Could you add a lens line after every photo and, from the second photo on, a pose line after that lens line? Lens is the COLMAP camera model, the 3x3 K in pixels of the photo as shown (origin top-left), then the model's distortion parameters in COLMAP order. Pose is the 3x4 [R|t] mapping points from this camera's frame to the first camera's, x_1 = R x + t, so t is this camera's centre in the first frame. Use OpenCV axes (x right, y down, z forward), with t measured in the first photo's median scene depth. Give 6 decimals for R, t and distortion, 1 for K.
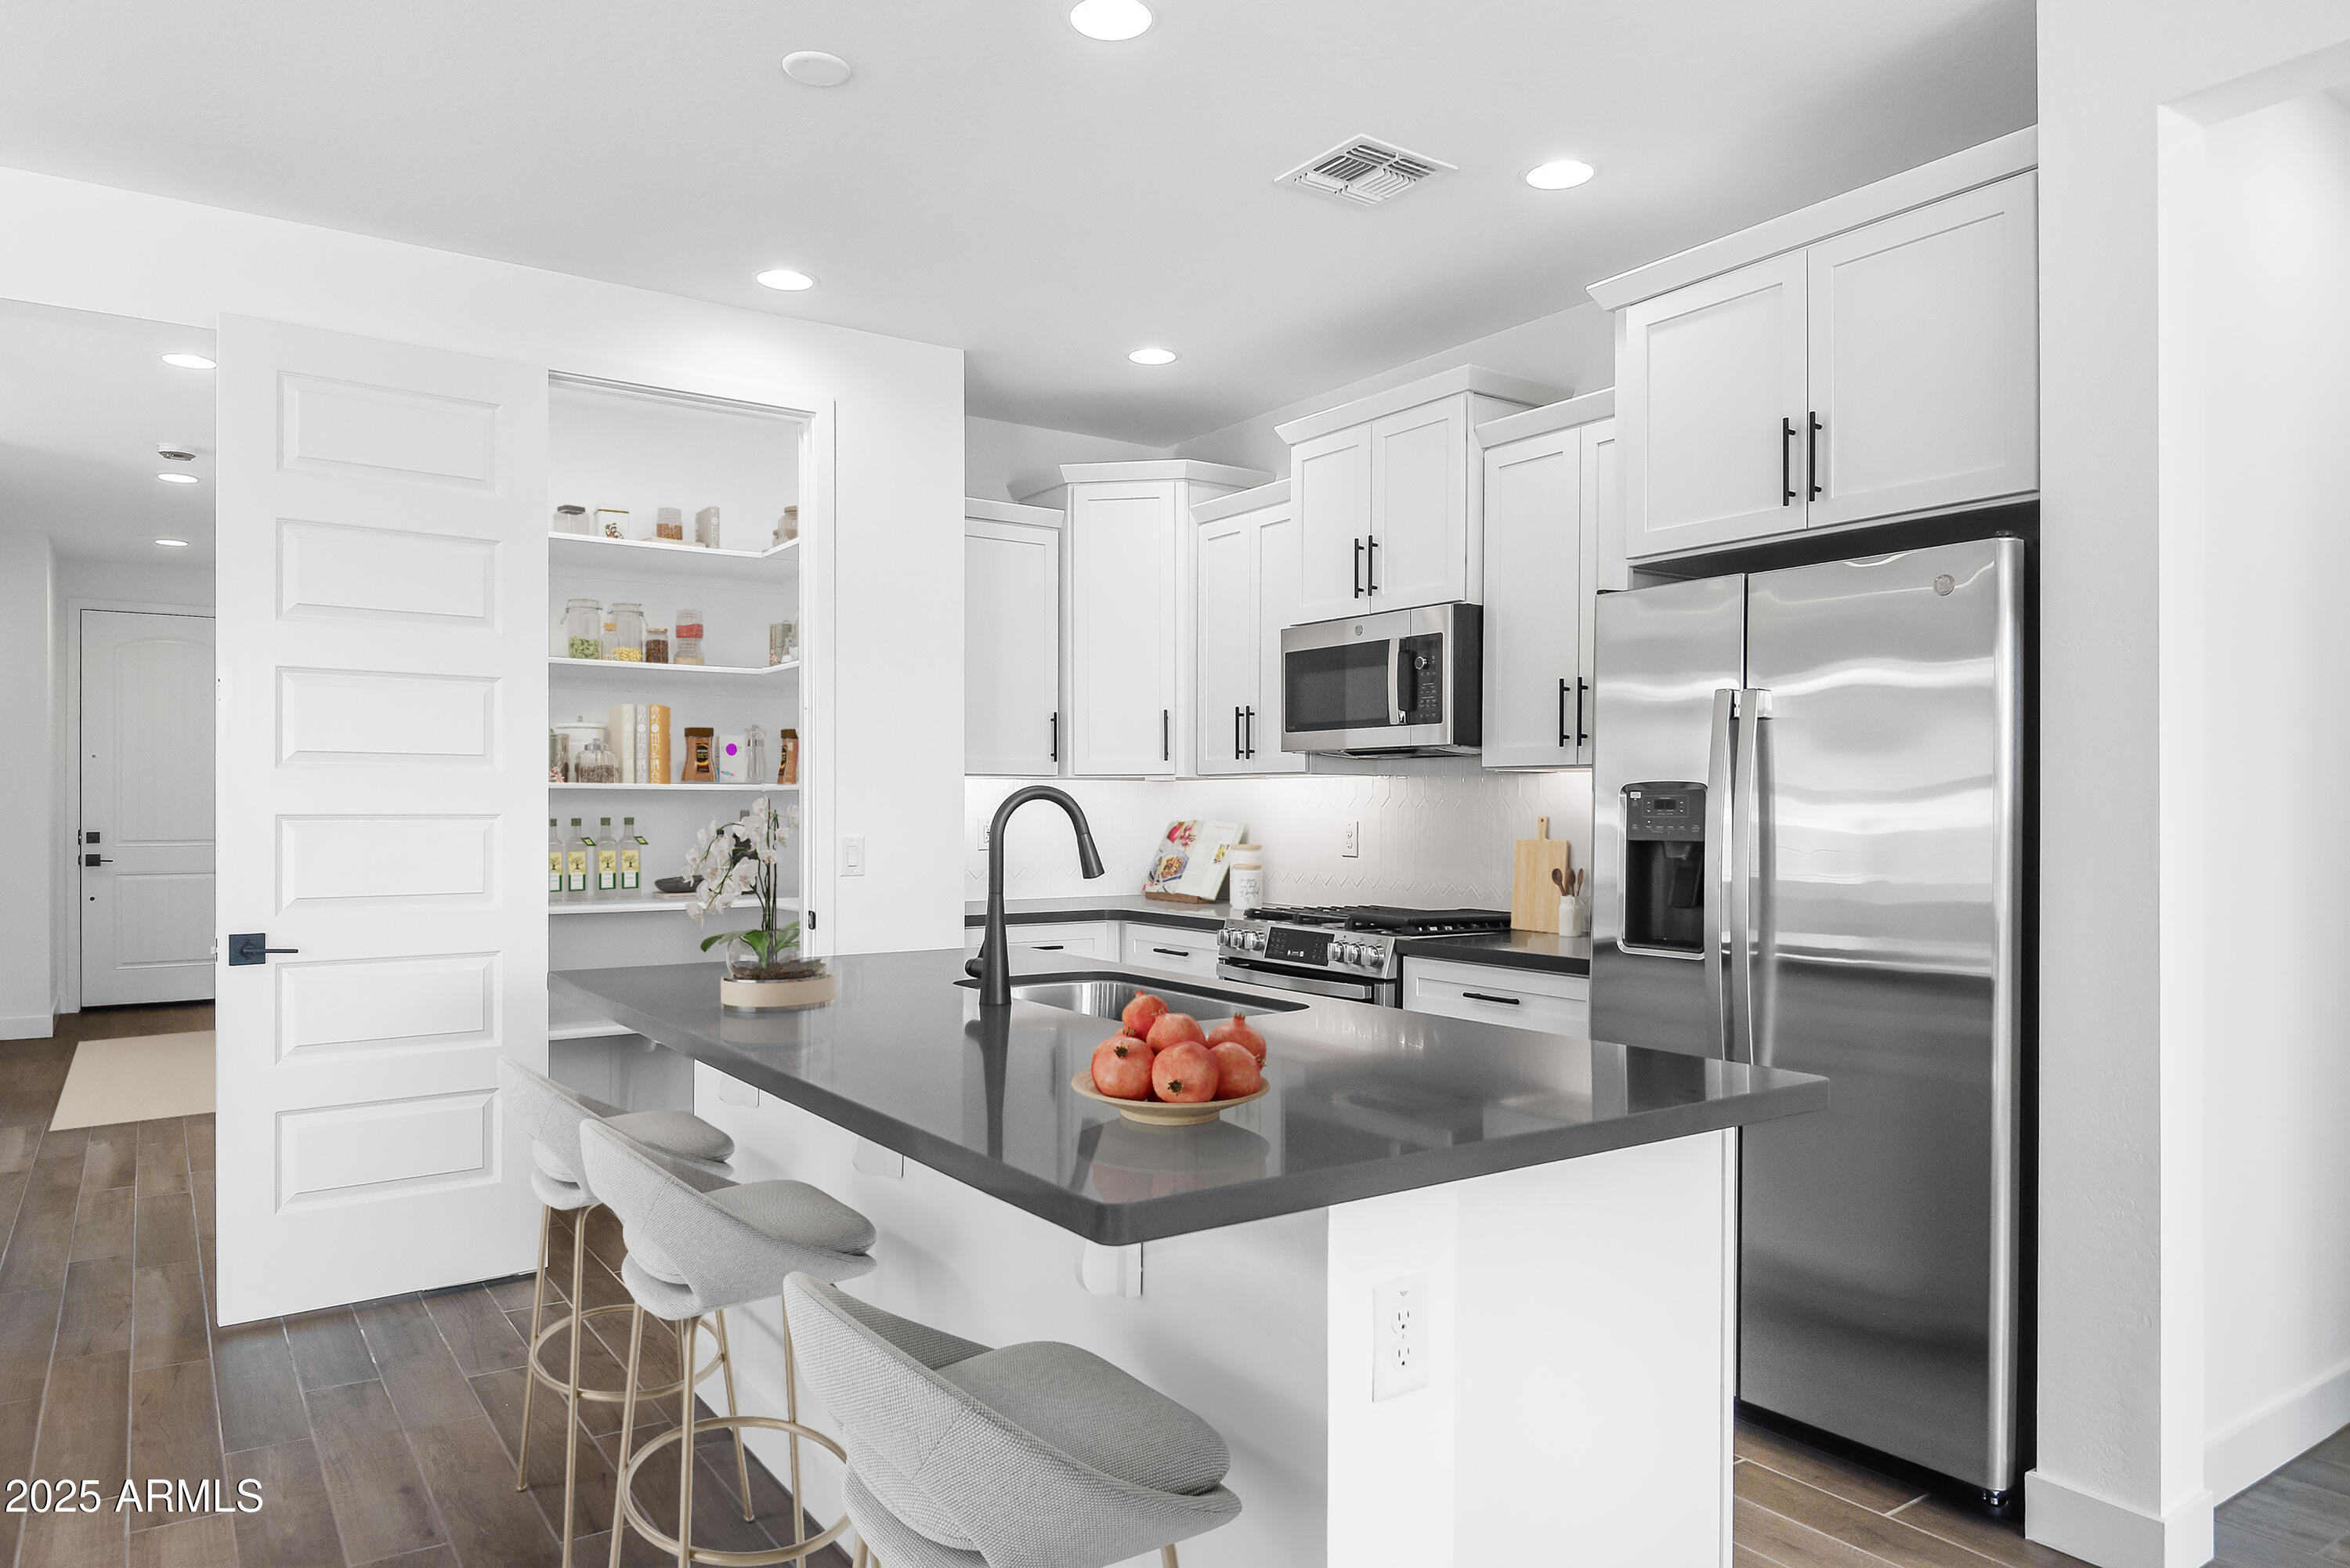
lens RADIAL K [[1505.3, 0, 1178.1], [0, 1505.3, 792.5], [0, 0, 1]] dist [-0.000255, -0.002215]
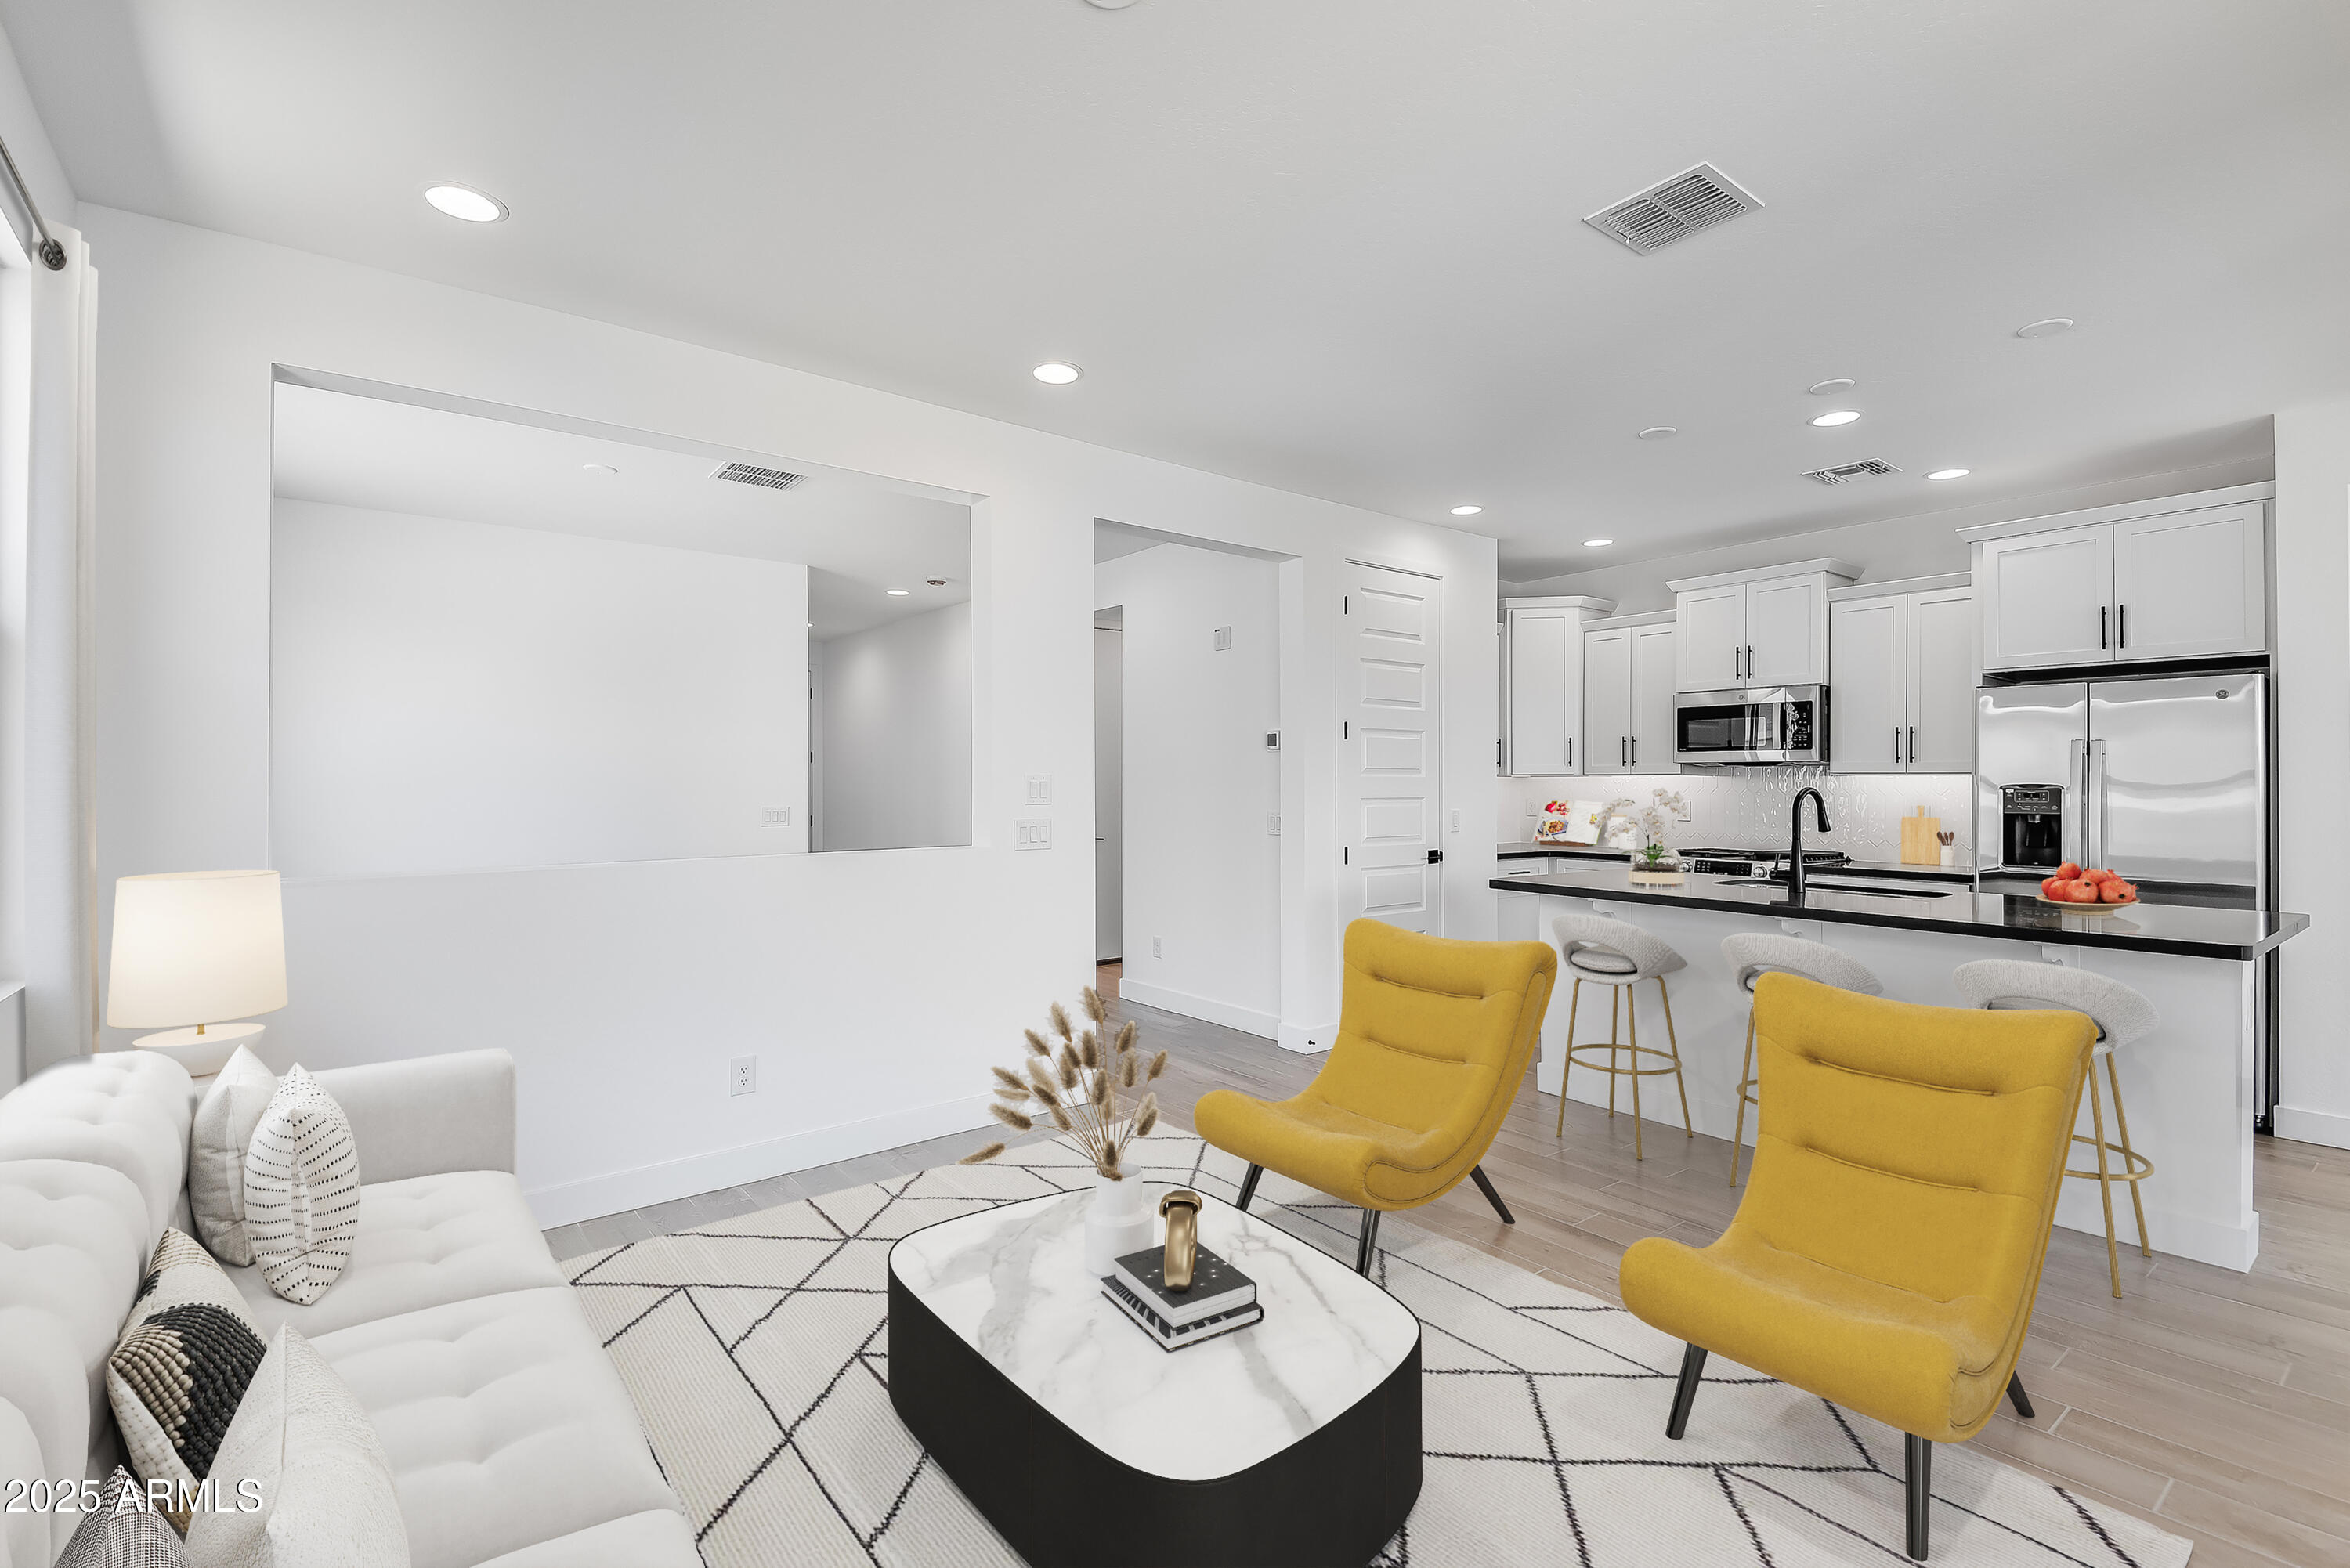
lens RADIAL K [[1054.2, 0, 1166.3], [0, 1054.2, 784.1], [0, 0, 1]] dist [-0.001108, 0.000353]
pose [[0.997897, 0.000261, 0.064817, -0.714096], [-0.000967, 0.999940, 0.010868, -0.016792], [-0.064811, -0.010908, 0.997838, -0.257212]]
